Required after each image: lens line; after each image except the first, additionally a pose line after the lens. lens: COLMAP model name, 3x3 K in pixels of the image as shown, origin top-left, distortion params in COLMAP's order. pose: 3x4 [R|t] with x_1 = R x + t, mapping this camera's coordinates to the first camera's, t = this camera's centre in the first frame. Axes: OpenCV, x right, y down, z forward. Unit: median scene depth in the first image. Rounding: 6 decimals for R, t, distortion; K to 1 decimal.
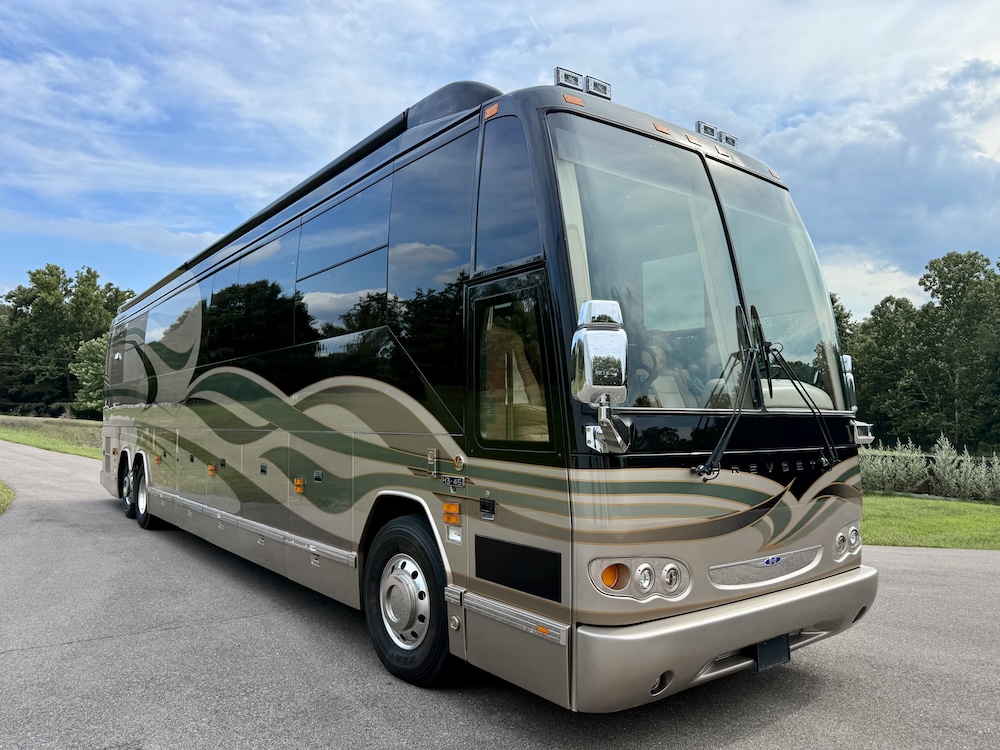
lens RADIAL K [[715.9, 0, 495.6], [0, 715.9, 389.3], [0, 0, 1]] dist [0.002569, 0.001168]
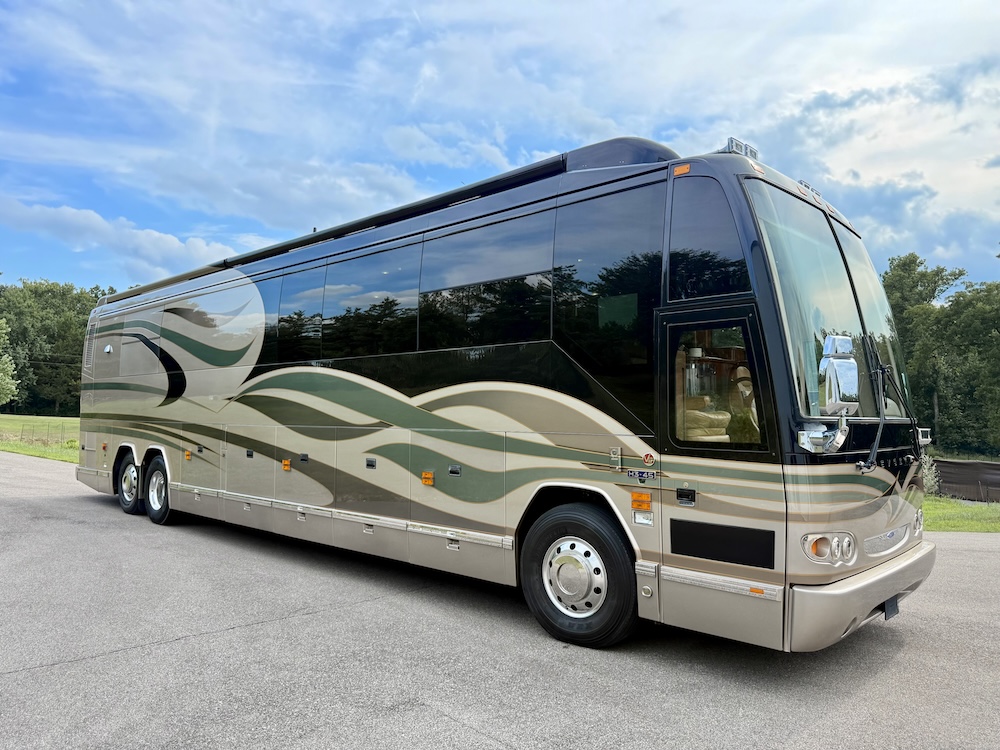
lens RADIAL K [[708.9, 0, 498.8], [0, 708.9, 386.1], [0, 0, 1]] dist [0.013537, -0.006284]
pose [[0.986091, 0.015486, 0.165481, -0.463789], [-0.016228, 0.999863, 0.003134, -0.018813], [-0.165410, -0.005776, 0.986208, -0.128093]]
